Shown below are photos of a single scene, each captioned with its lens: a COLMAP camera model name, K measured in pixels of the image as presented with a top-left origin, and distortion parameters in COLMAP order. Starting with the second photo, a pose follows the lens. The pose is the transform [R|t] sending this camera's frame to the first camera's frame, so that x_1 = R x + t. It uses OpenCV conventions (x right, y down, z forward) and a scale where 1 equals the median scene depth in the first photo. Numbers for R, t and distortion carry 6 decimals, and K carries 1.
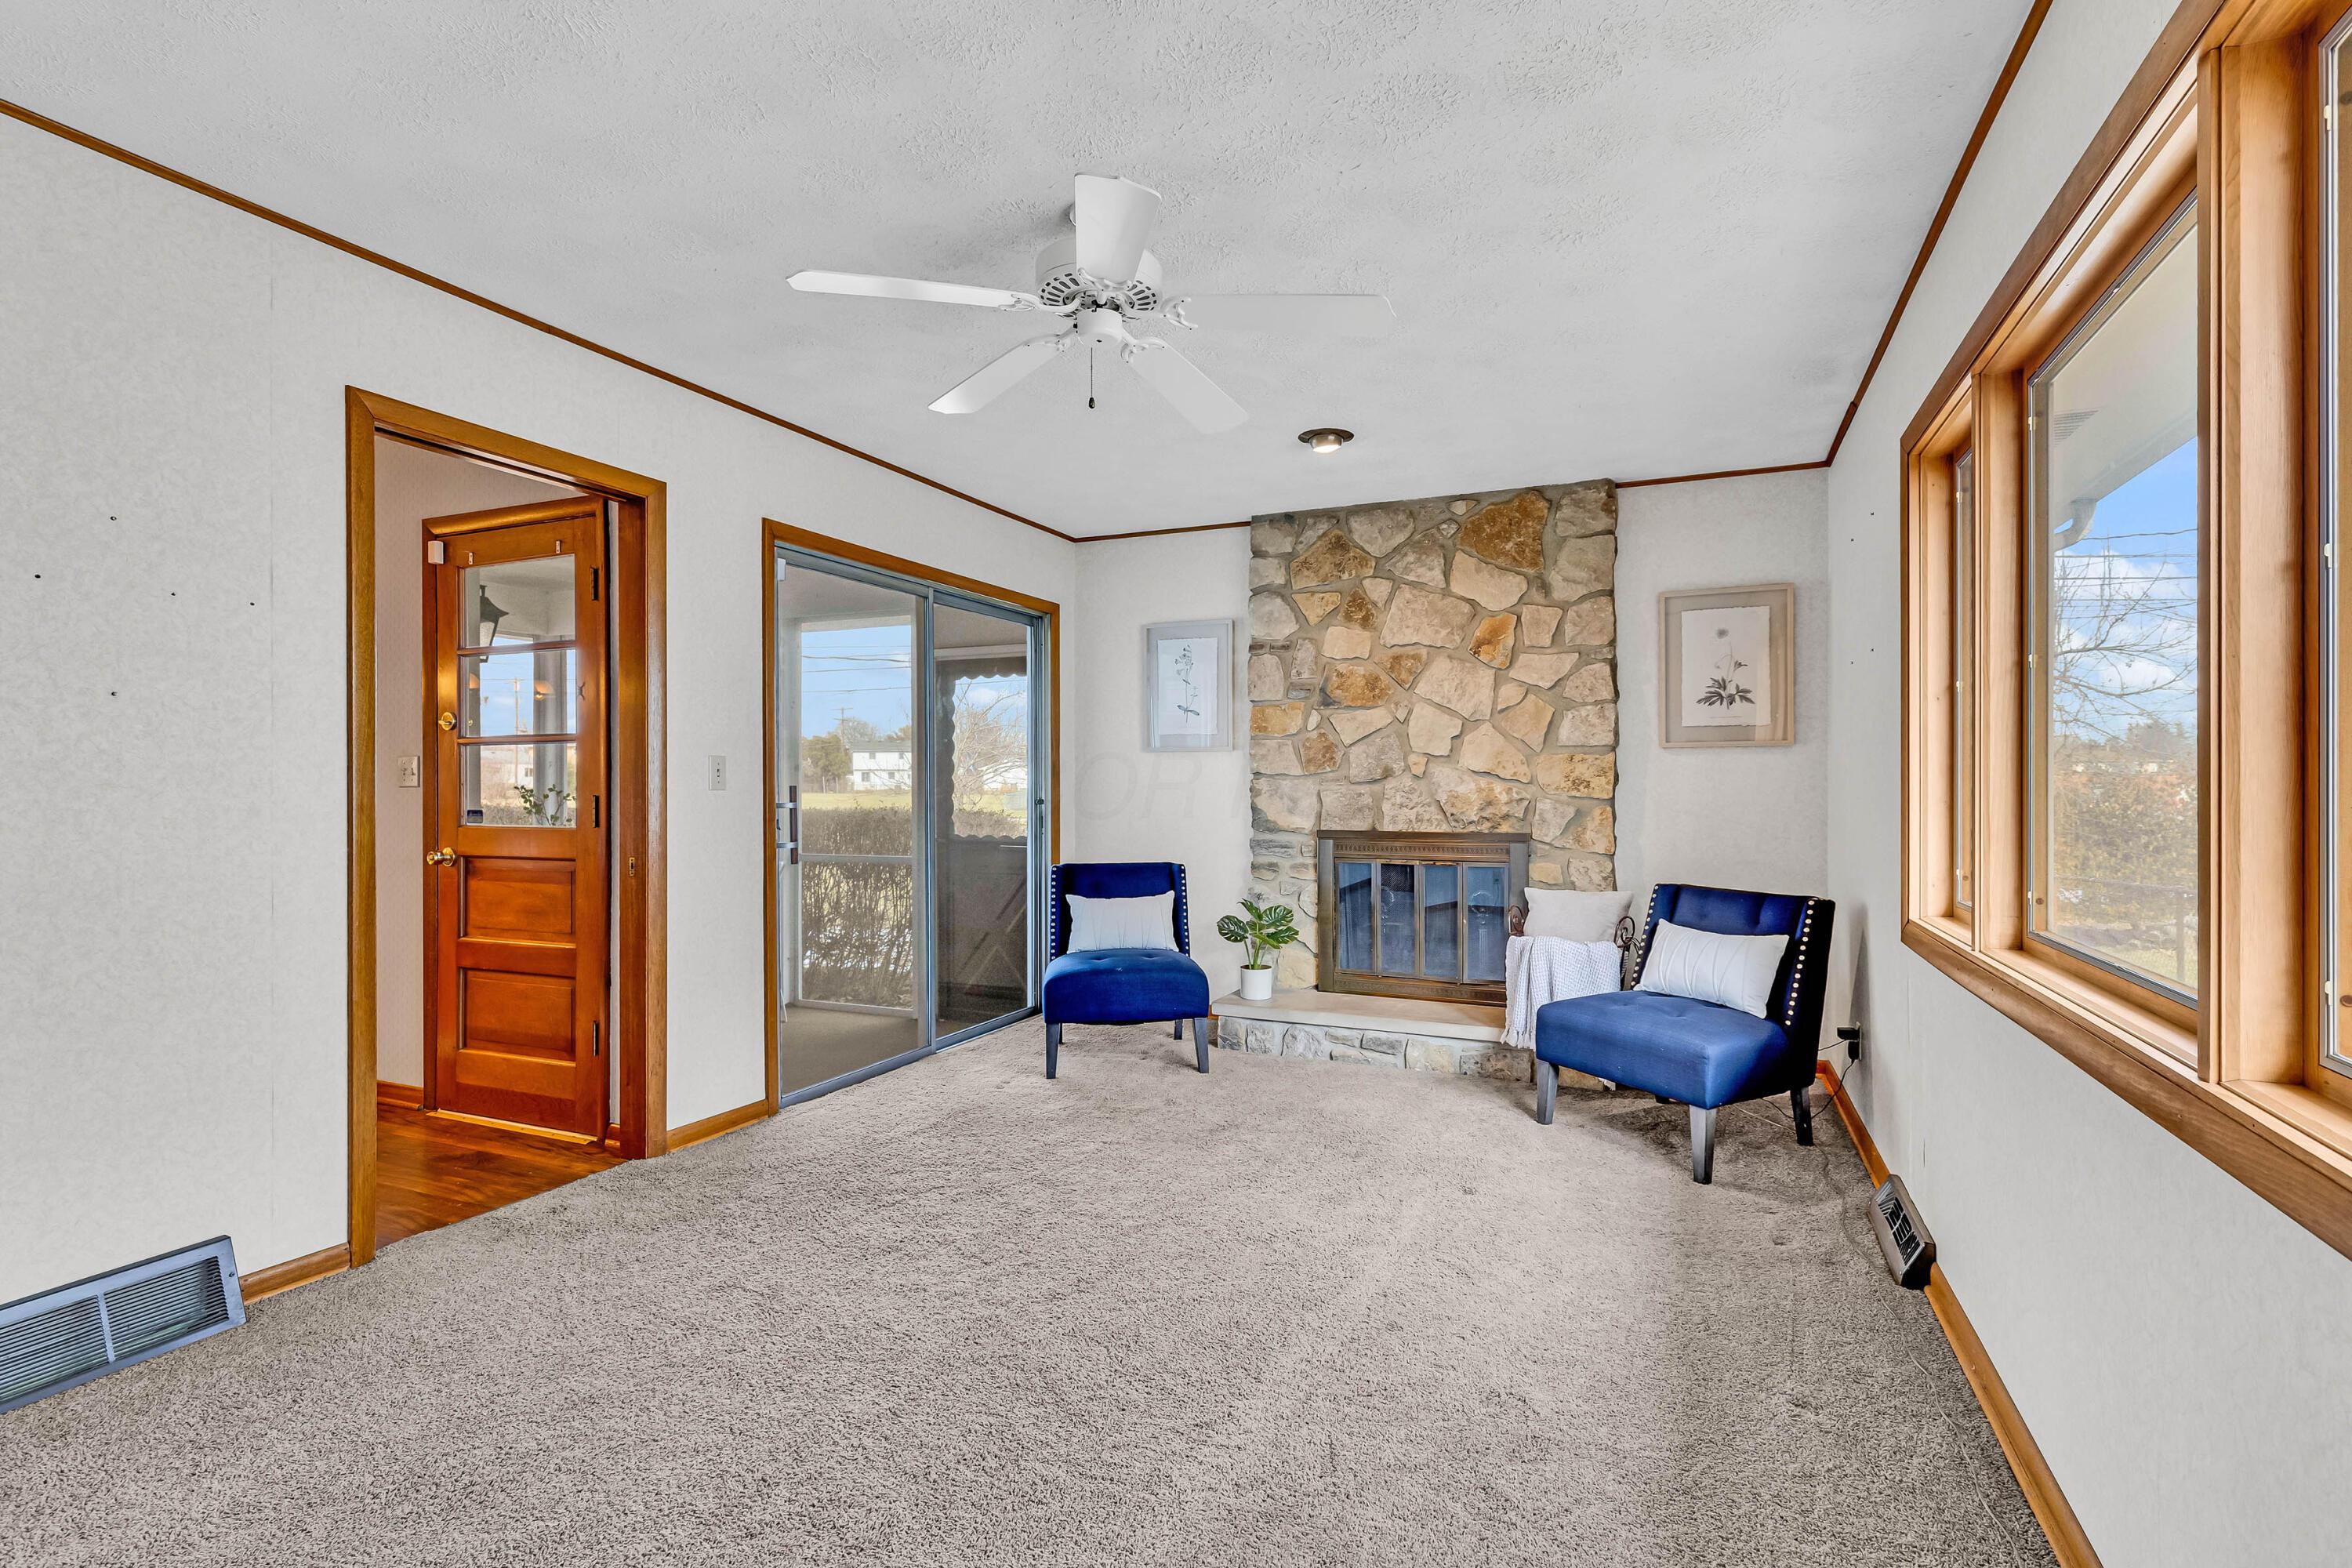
lens RADIAL K [[1073.6, 0, 1162.4], [0, 1073.6, 785.2], [0, 0, 1]] dist [0.009619, -0.000400]
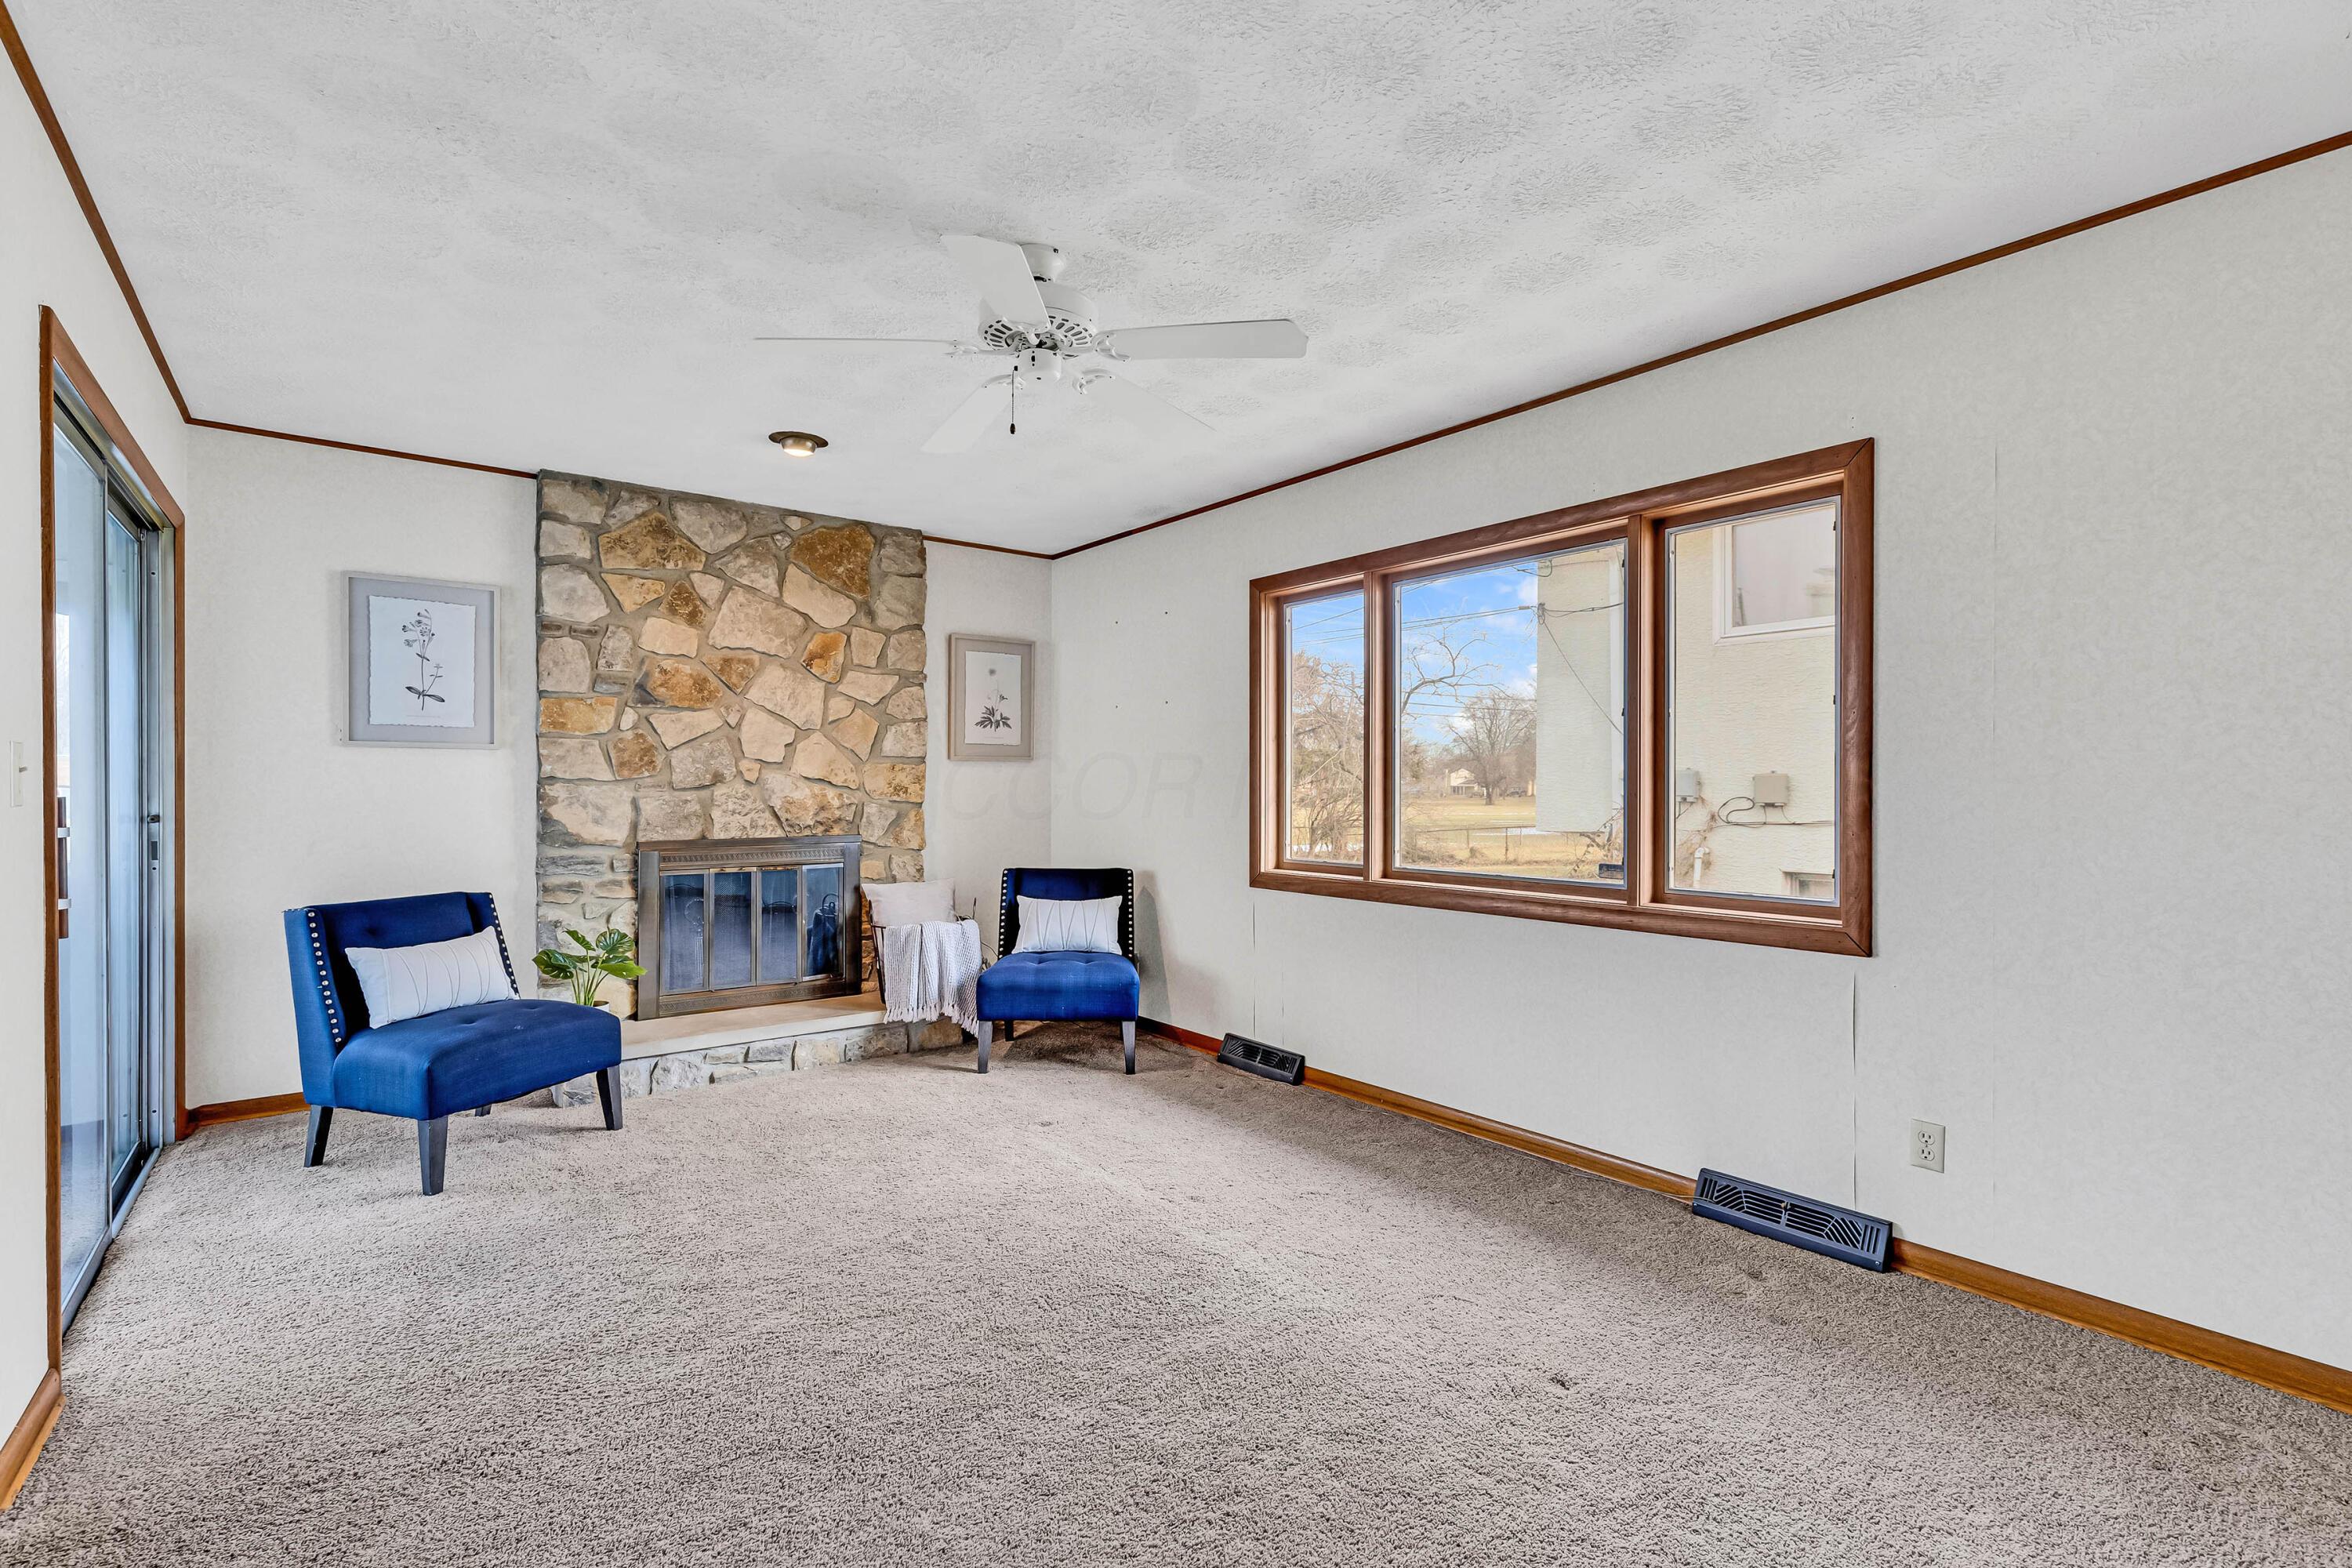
lens RADIAL K [[1073.6, 0, 1163.9], [0, 1073.6, 793.5], [0, 0, 1]] dist [0.009619, -0.000400]
pose [[0.475931, -0.003873, 0.879474, -0.470555], [0.002659, 0.999992, 0.002965, 0.000075], [-0.879479, 0.000927, 0.475938, 0.197686]]
